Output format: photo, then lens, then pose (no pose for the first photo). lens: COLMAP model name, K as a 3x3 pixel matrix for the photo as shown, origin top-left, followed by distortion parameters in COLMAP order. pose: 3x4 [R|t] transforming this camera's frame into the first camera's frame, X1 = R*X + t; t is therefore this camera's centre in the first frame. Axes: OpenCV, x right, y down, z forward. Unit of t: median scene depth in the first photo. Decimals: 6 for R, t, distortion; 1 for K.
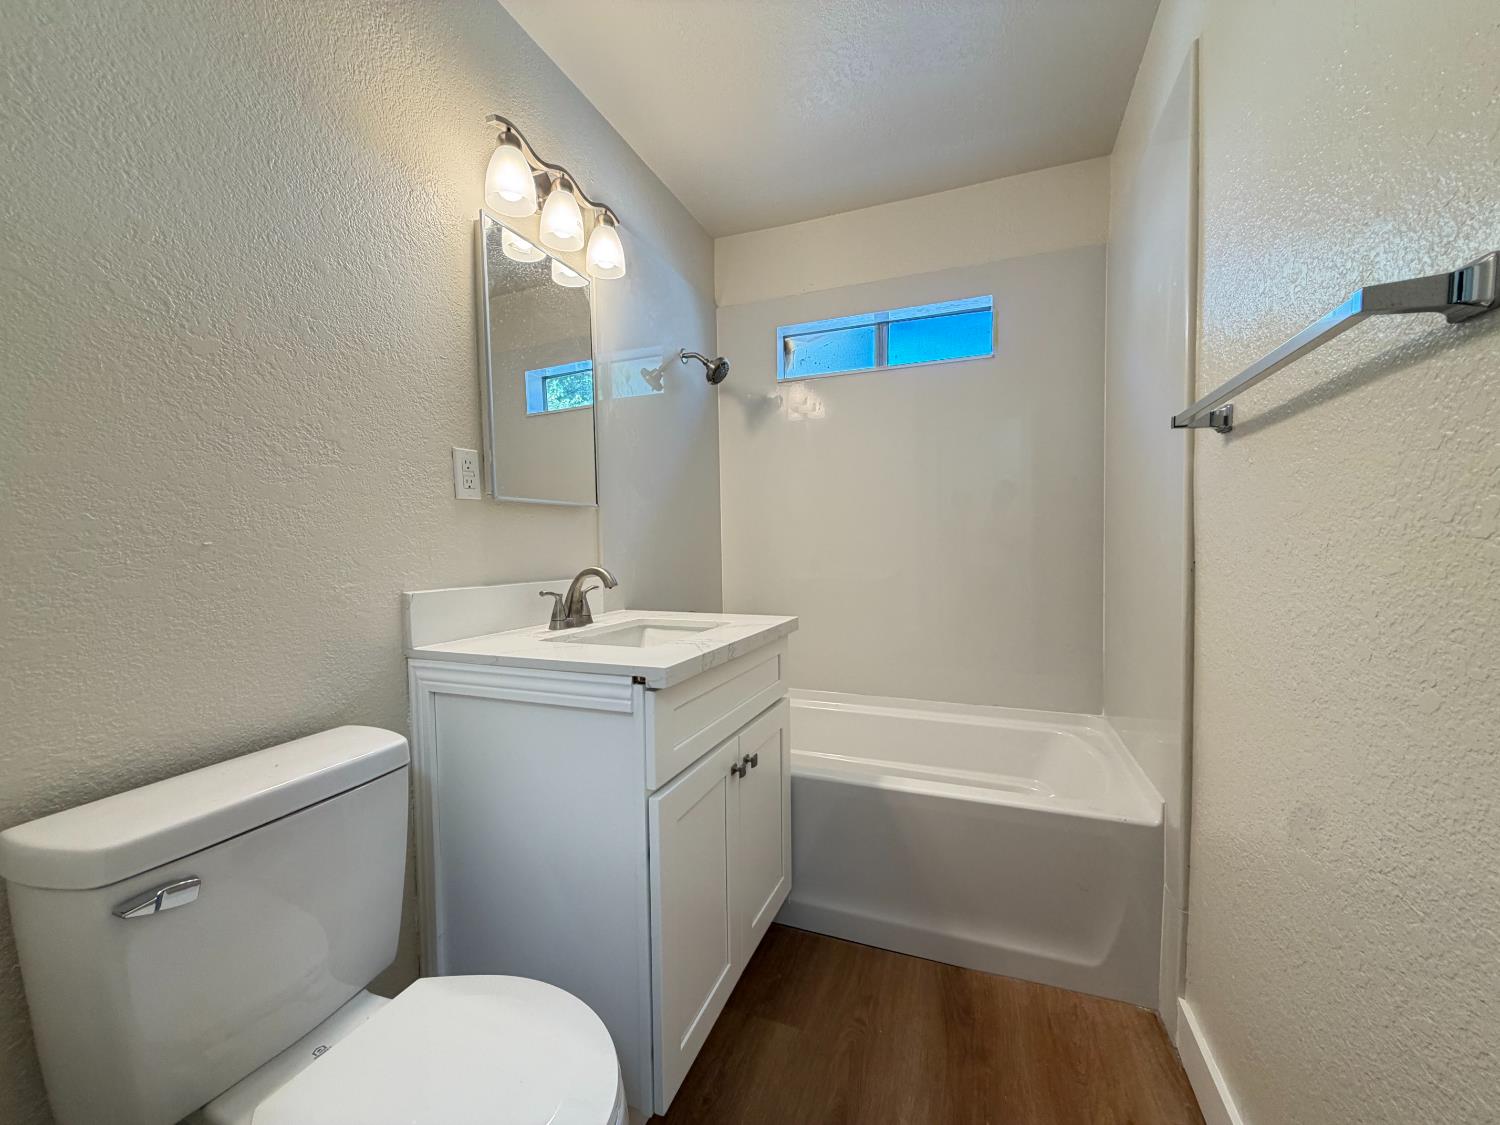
lens RADIAL K [[599.7, 0, 744.7], [0, 599.7, 565.4], [0, 0, 1]] dist [0.000511, 0.000460]
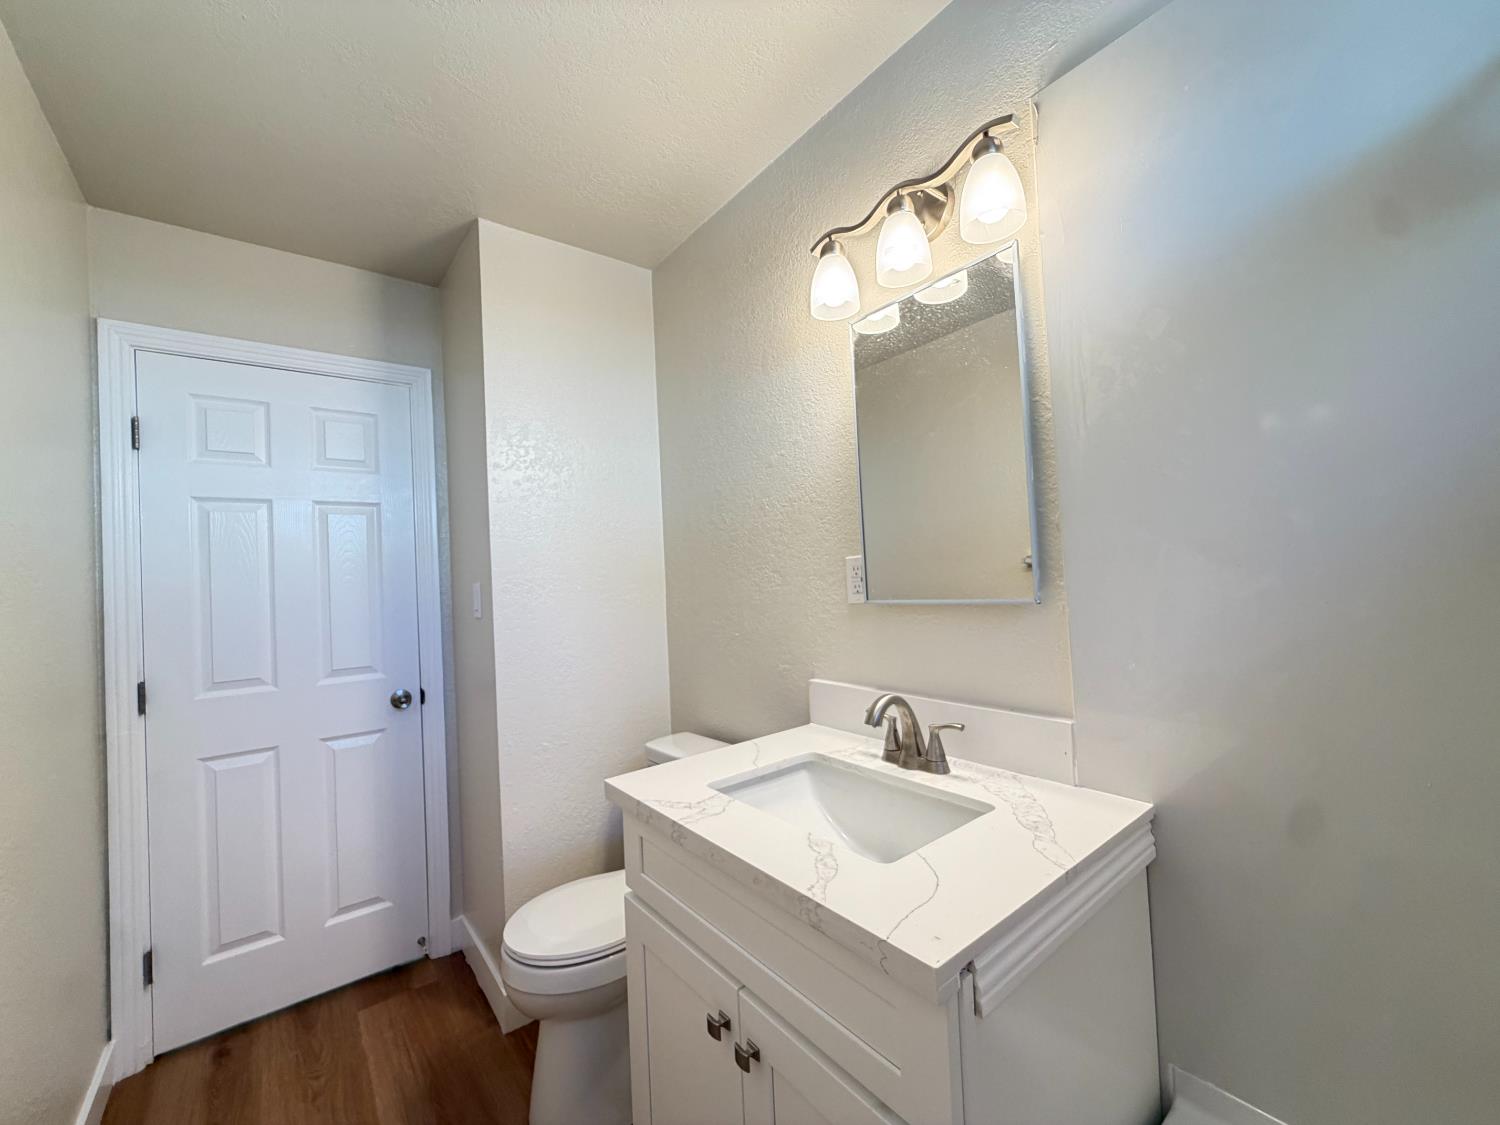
lens RADIAL K [[584.0, 0, 750.0], [0, 584.0, 562.5], [0, 0, 1]] dist [0.019202, 0.000191]
pose [[-0.498958, -0.004493, -0.866615, 0.513280], [0.005733, 0.999948, -0.008484, -0.172863], [0.866607, -0.009202, -0.498906, 1.336554]]
